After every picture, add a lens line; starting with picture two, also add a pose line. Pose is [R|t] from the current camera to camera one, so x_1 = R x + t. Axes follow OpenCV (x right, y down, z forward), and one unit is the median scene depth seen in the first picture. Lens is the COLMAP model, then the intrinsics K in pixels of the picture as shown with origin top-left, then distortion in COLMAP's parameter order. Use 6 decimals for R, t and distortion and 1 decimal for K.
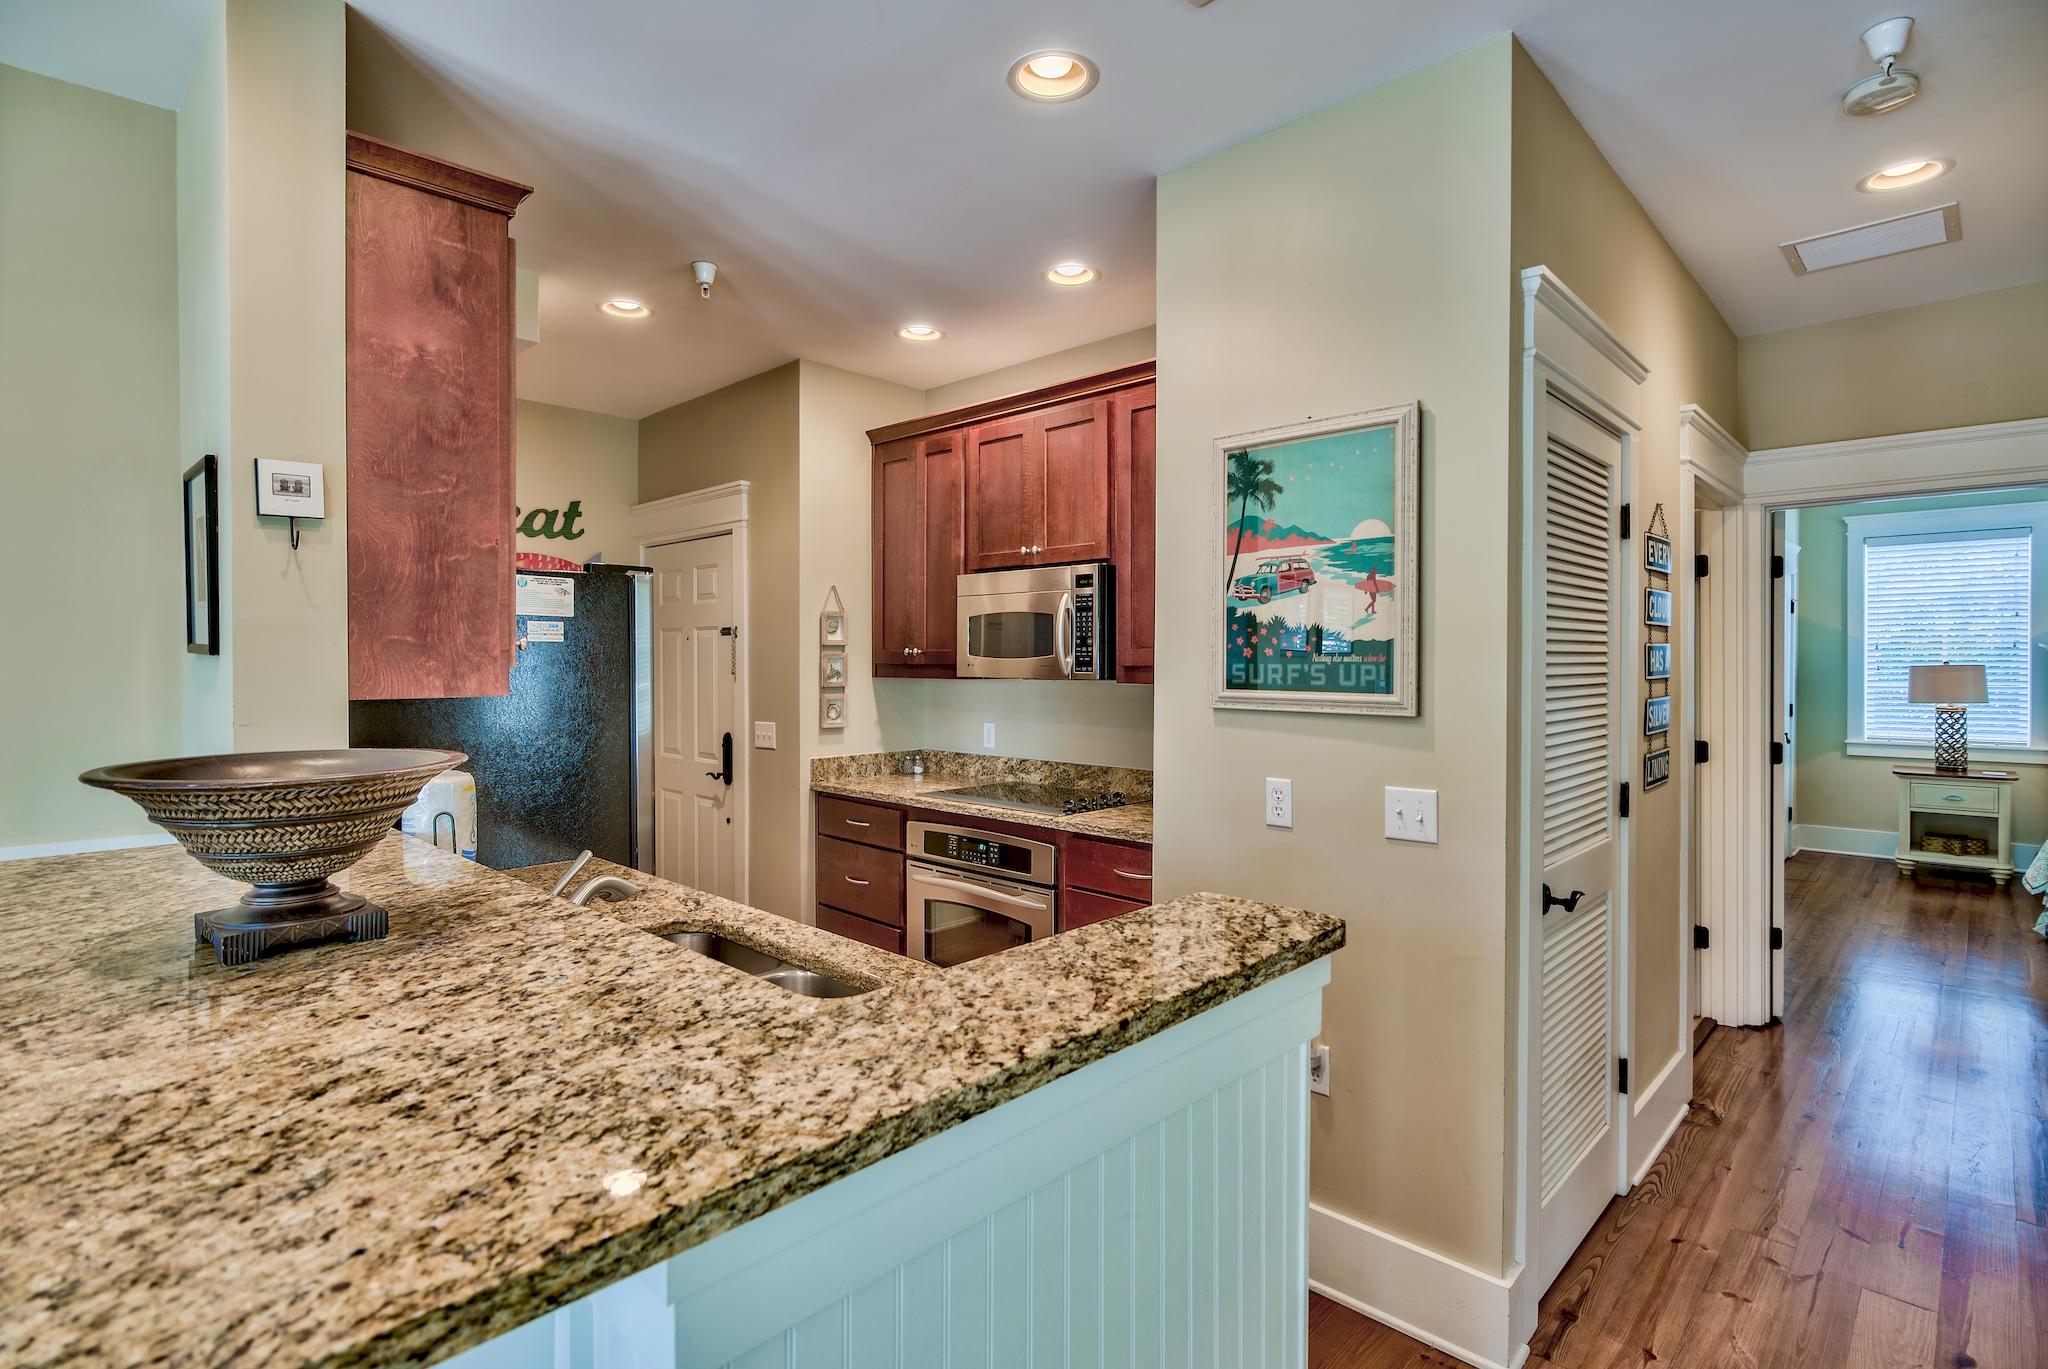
lens RADIAL K [[1005.8, 0, 1020.3], [0, 1005.8, 670.0], [0, 0, 1]] dist [-0.009428, -0.000767]
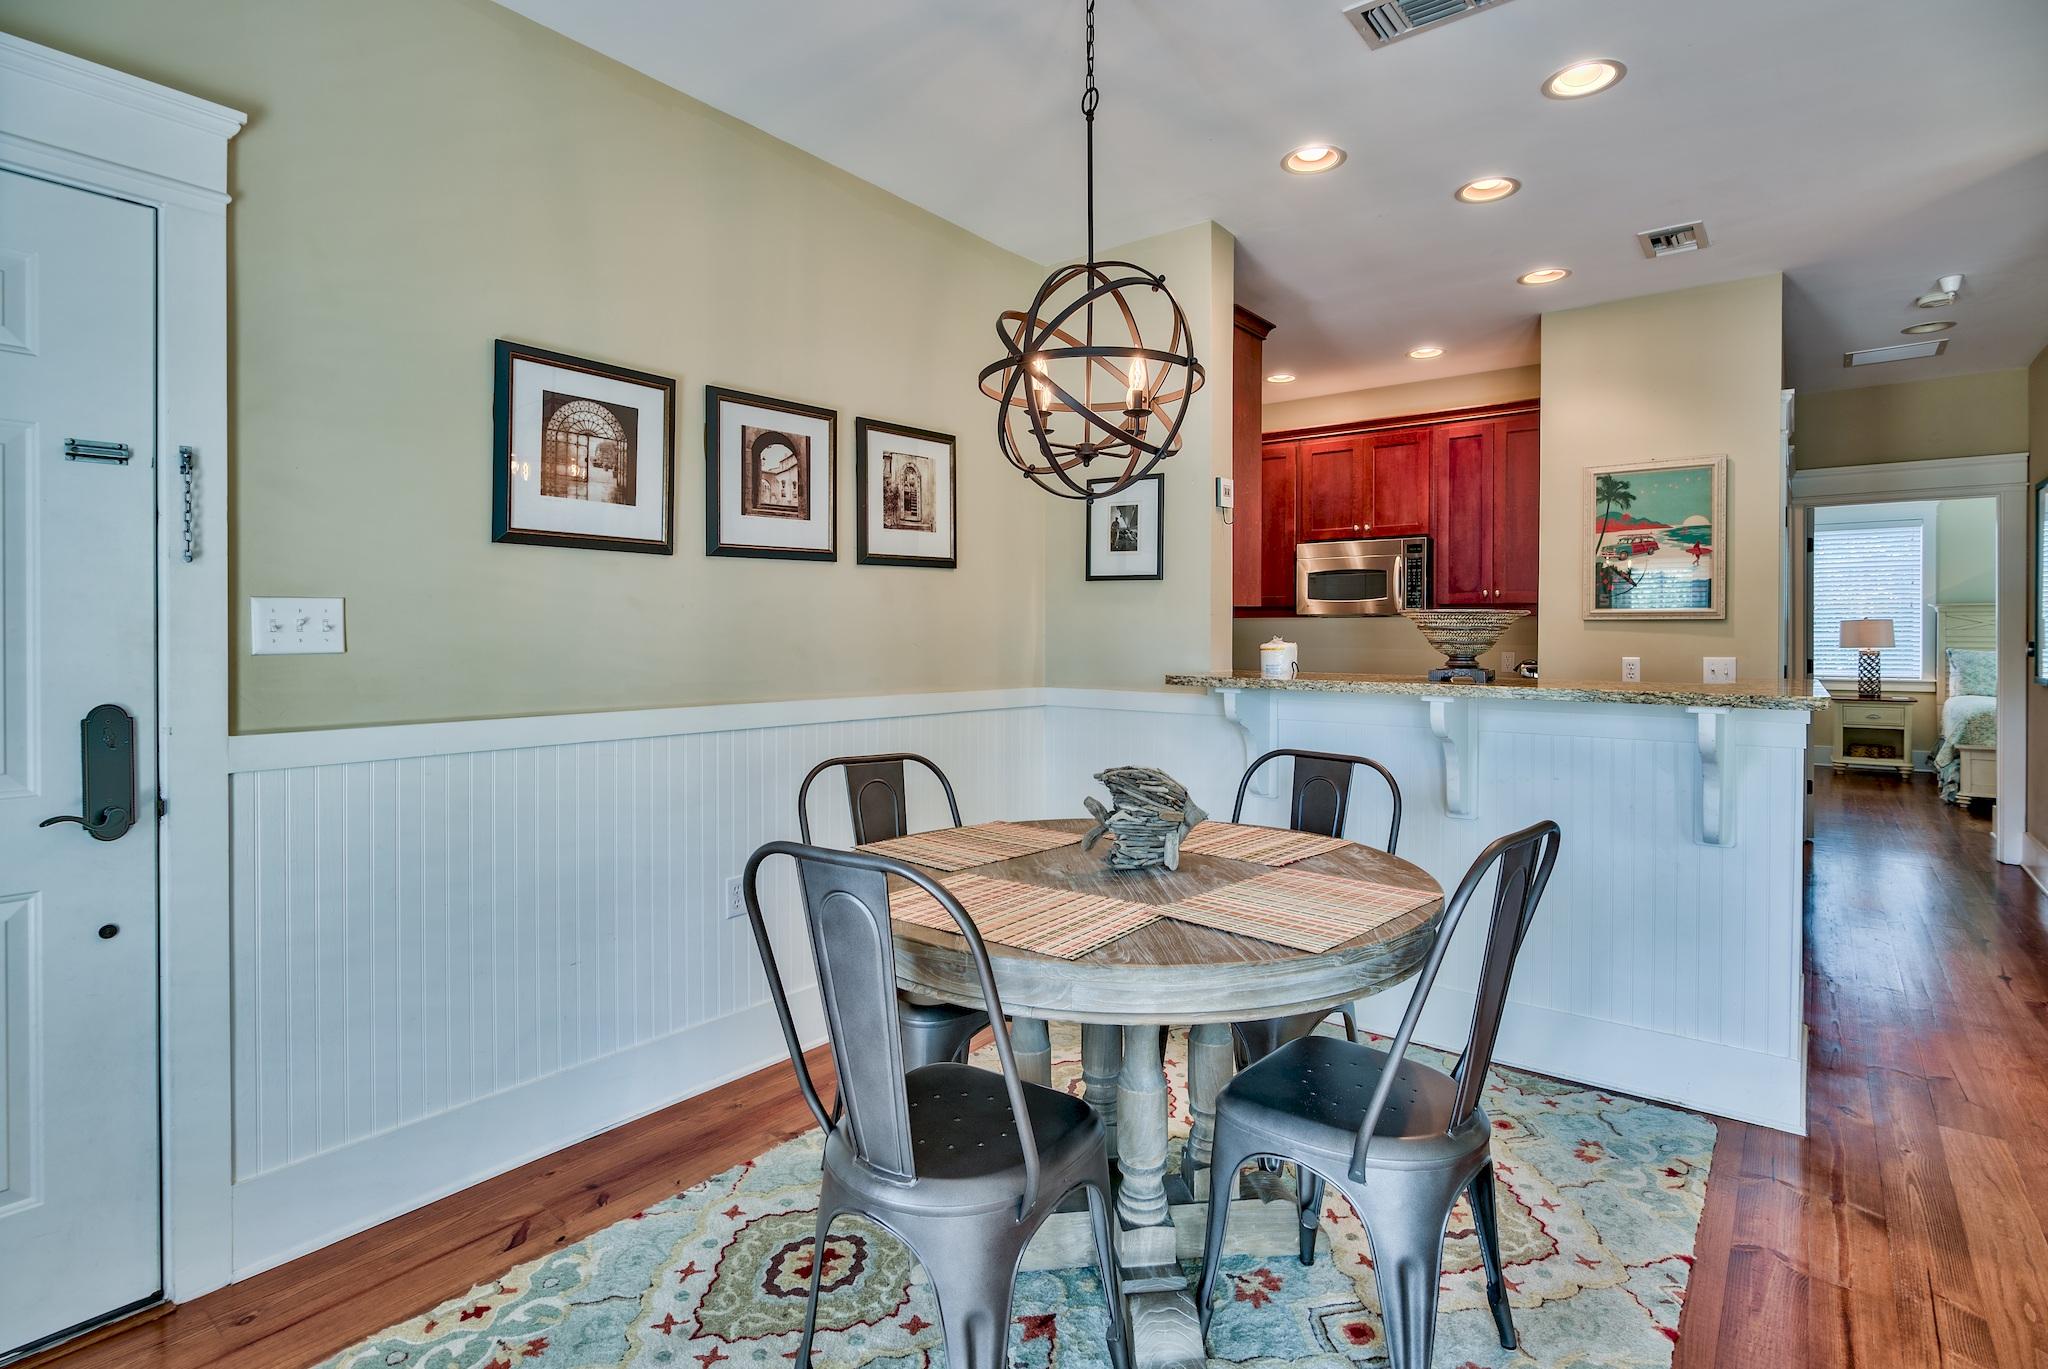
lens RADIAL K [[1022.6, 0, 1020.7], [0, 1022.6, 643.7], [0, 0, 1]] dist [-0.005946, -0.001264]
pose [[0.993935, 0.000399, 0.109969, -0.709168], [-0.000182, 0.999998, -0.001985, 0.059607], [-0.109970, 0.001953, 0.993933, -0.480959]]
